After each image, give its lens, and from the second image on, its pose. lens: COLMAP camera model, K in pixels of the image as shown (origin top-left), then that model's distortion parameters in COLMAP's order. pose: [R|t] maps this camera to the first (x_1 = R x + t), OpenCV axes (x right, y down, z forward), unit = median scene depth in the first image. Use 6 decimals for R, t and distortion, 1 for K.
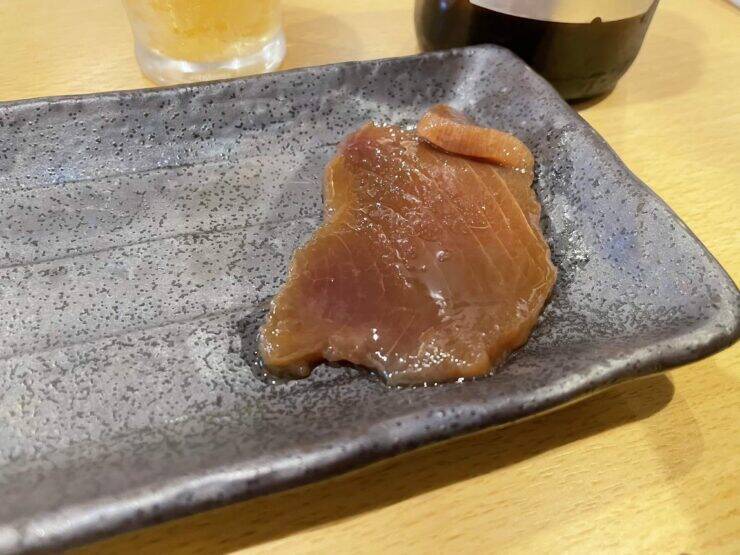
lens RADIAL K [[557.5, 0, 370.0], [0, 557.5, 277.5], [0, 0, 1]] dist [0.005769, -0.003004]
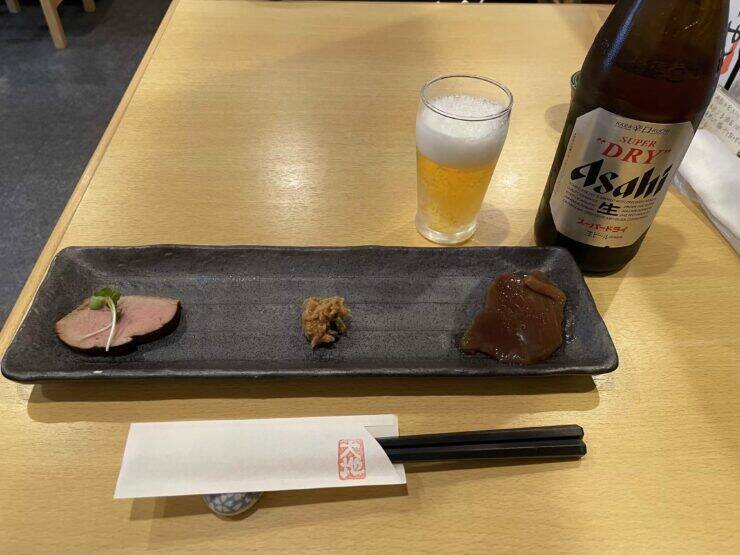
lens RADIAL K [[557.5, 0, 370.0], [0, 557.5, 277.5], [0, 0, 1]] dist [0.005769, -0.003004]
pose [[0.962969, 0.181803, -0.199092, -0.106318], [-0.199187, 0.977393, -0.070910, 0.070689], [0.181699, 0.107941, 0.977412, -1.900230]]
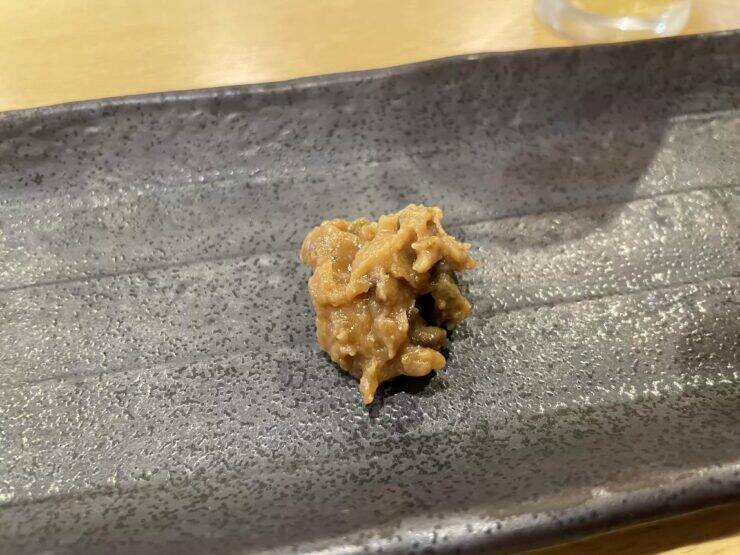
lens RADIAL K [[557.5, 0, 370.0], [0, 557.5, 277.5], [0, 0, 1]] dist [0.005769, -0.003004]
pose [[0.988007, 0.064429, -0.140328, -0.733739], [-0.060573, 0.997664, 0.031586, 0.080748], [0.142035, -0.022708, 0.989601, -0.053652]]
